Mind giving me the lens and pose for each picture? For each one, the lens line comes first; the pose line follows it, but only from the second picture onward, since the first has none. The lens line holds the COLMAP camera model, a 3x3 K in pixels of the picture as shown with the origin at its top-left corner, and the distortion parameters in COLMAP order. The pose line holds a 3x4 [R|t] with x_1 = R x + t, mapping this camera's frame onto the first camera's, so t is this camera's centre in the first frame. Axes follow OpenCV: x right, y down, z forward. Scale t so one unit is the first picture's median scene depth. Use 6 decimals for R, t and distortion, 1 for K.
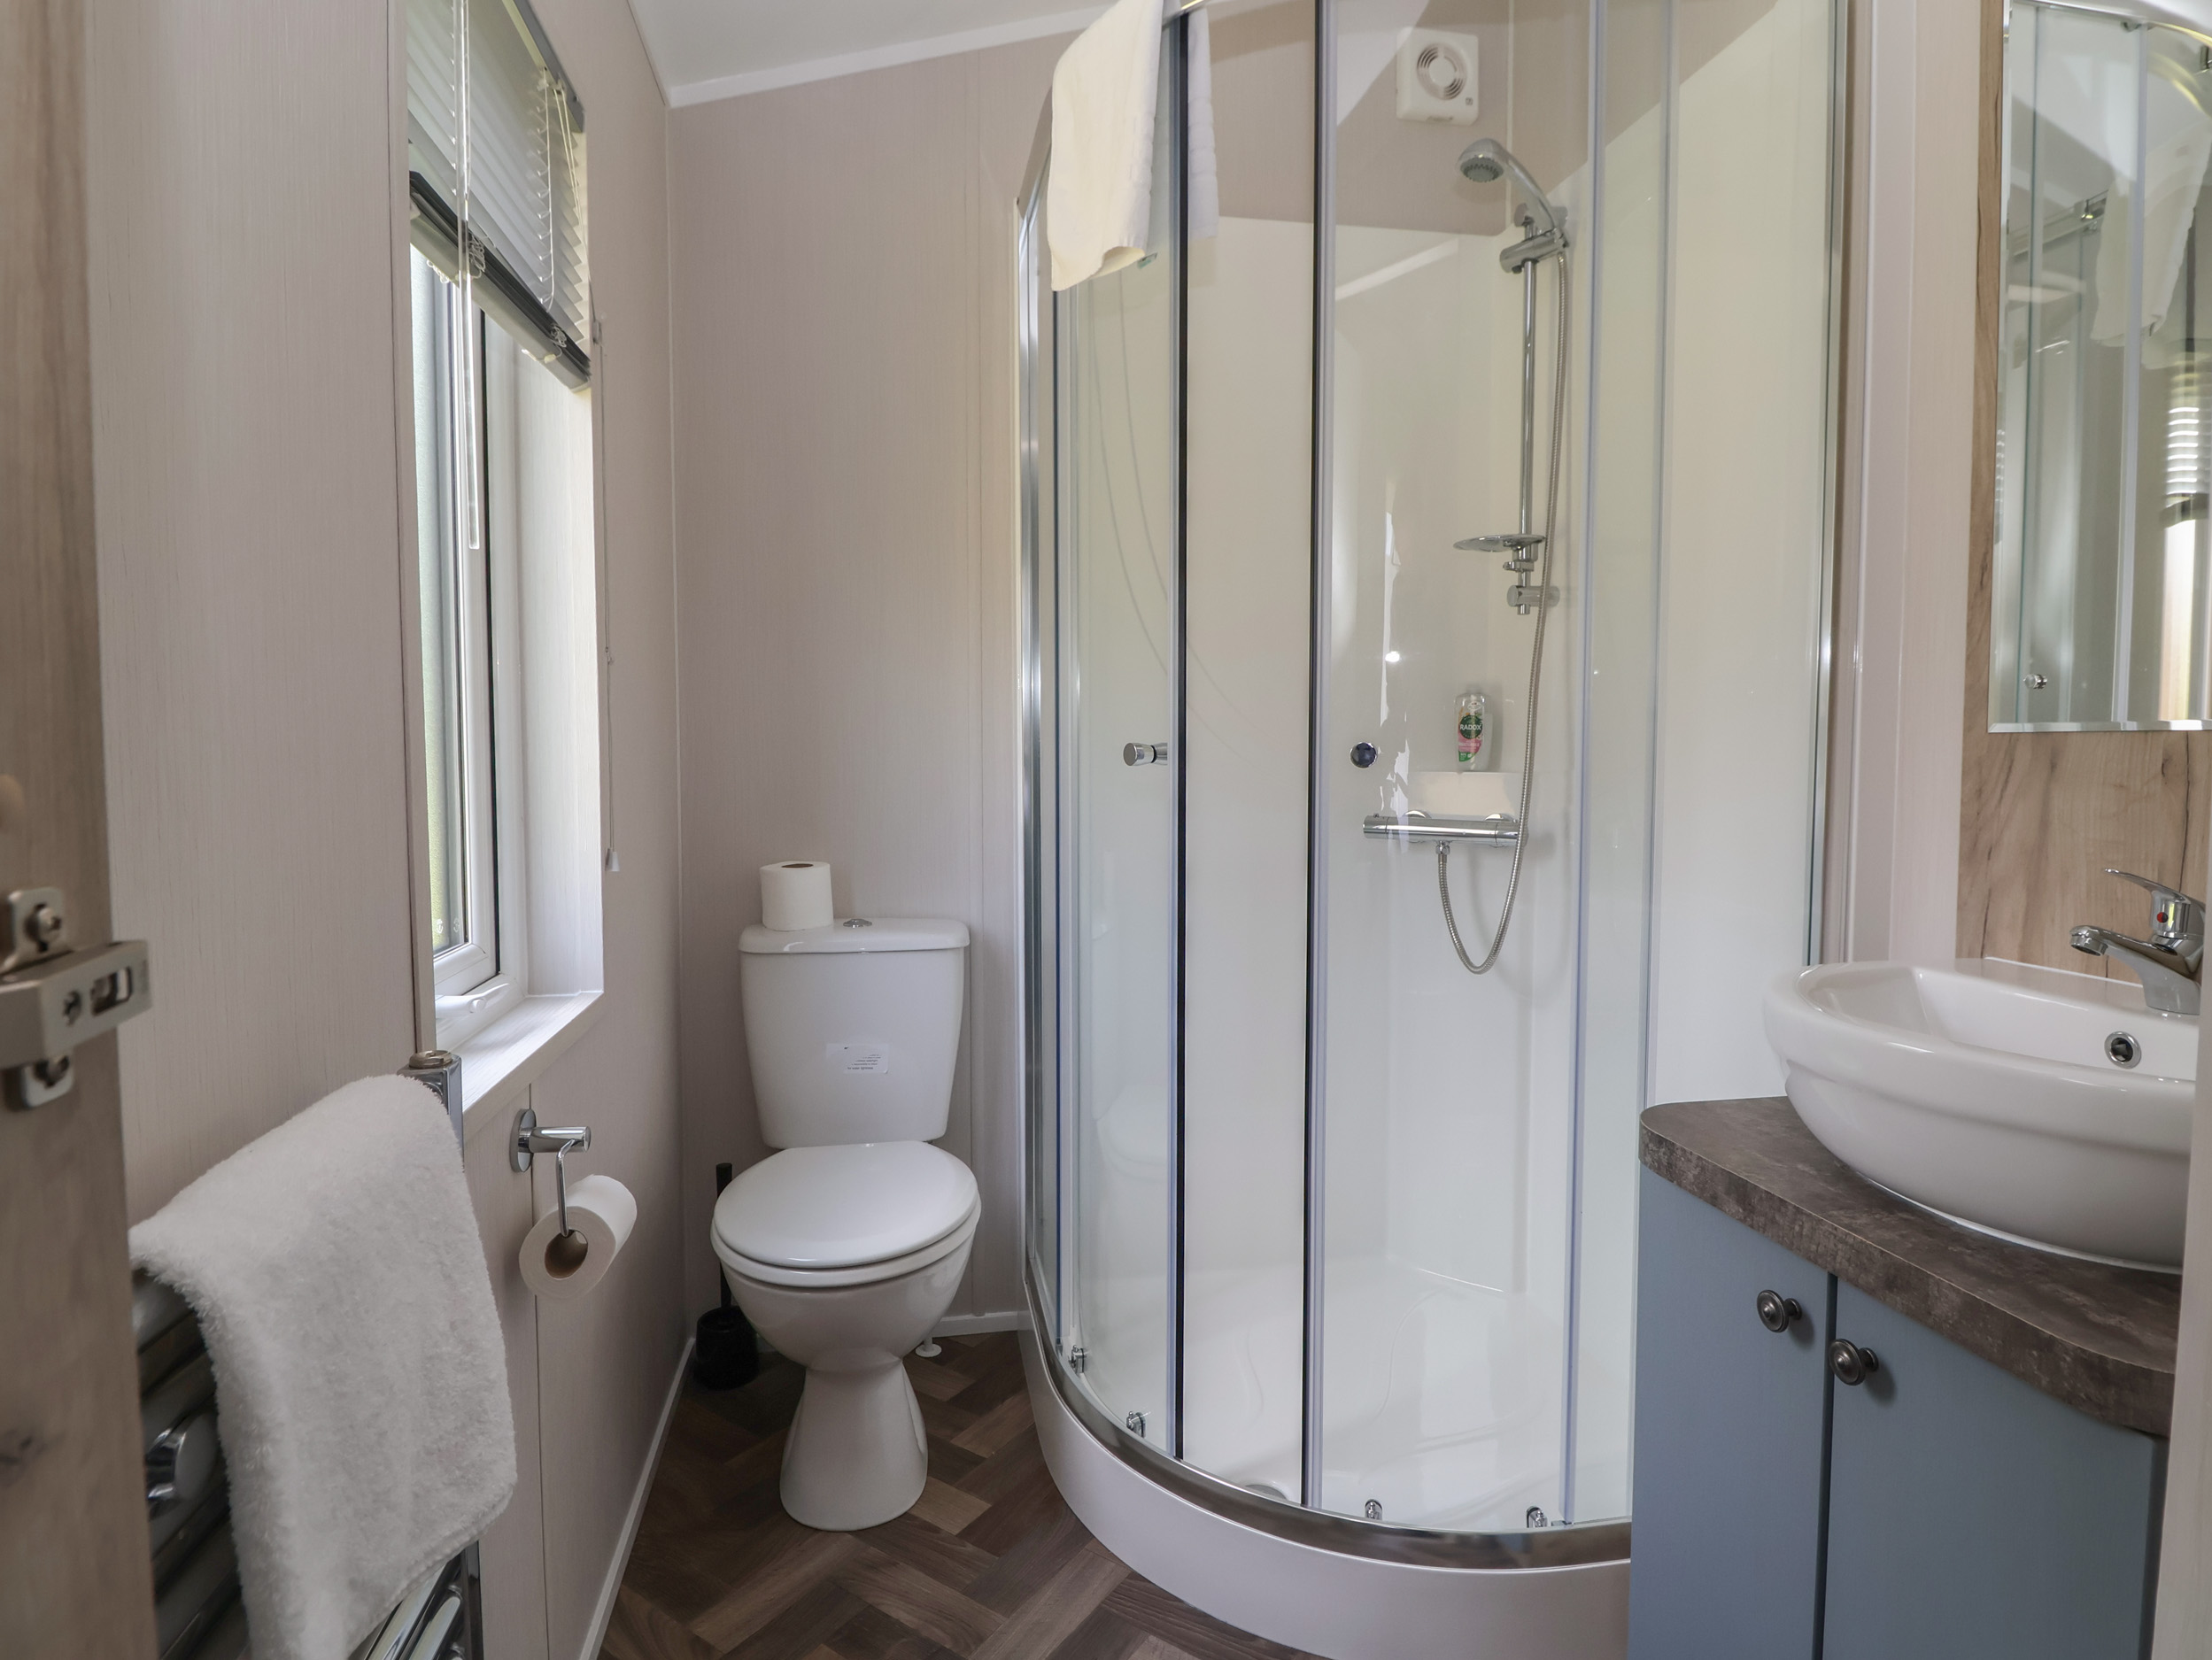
lens RADIAL K [[1177.1, 0, 1096.2], [0, 1177.1, 807.5], [0, 0, 1]] dist [0.003636, -0.014844]
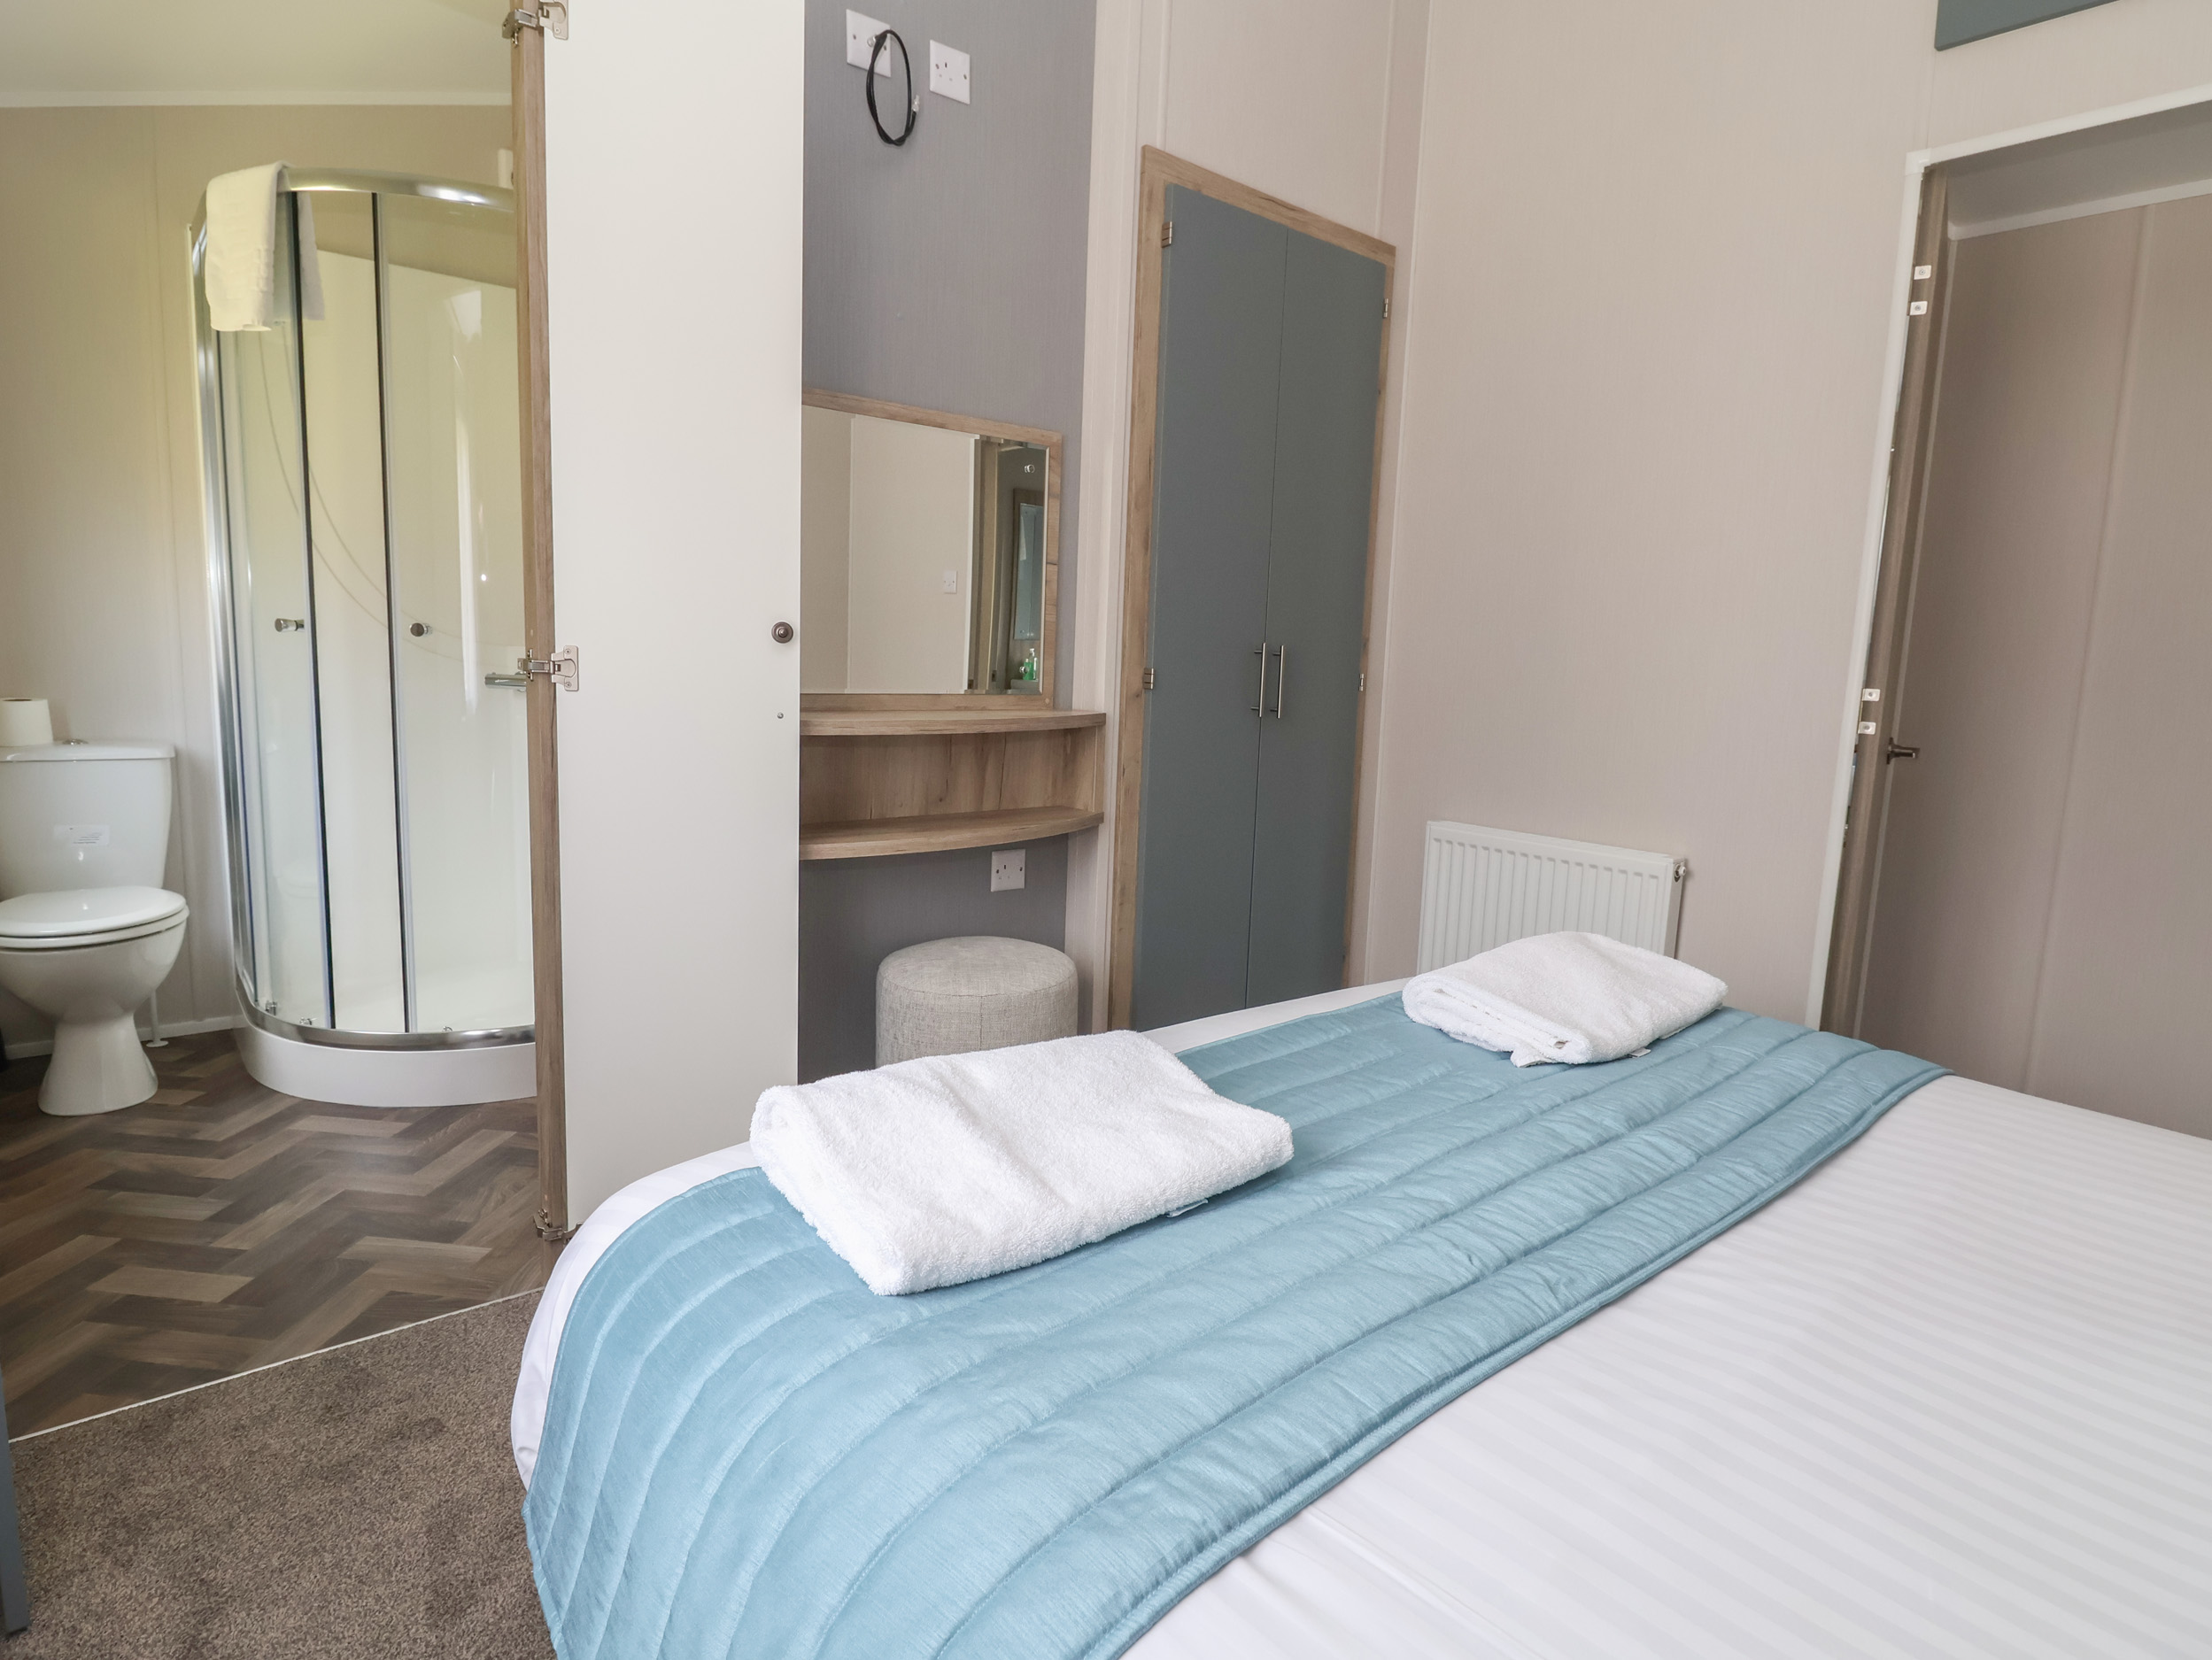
lens RADIAL K [[1177.1, 0, 1096.2], [0, 1177.1, 807.5], [0, 0, 1]] dist [0.003636, -0.014844]
pose [[0.857828, -0.035377, 0.512718, 0.135070], [-0.007140, 0.996711, 0.080717, 0.060303], [-0.513888, -0.072902, 0.854754, -0.902559]]
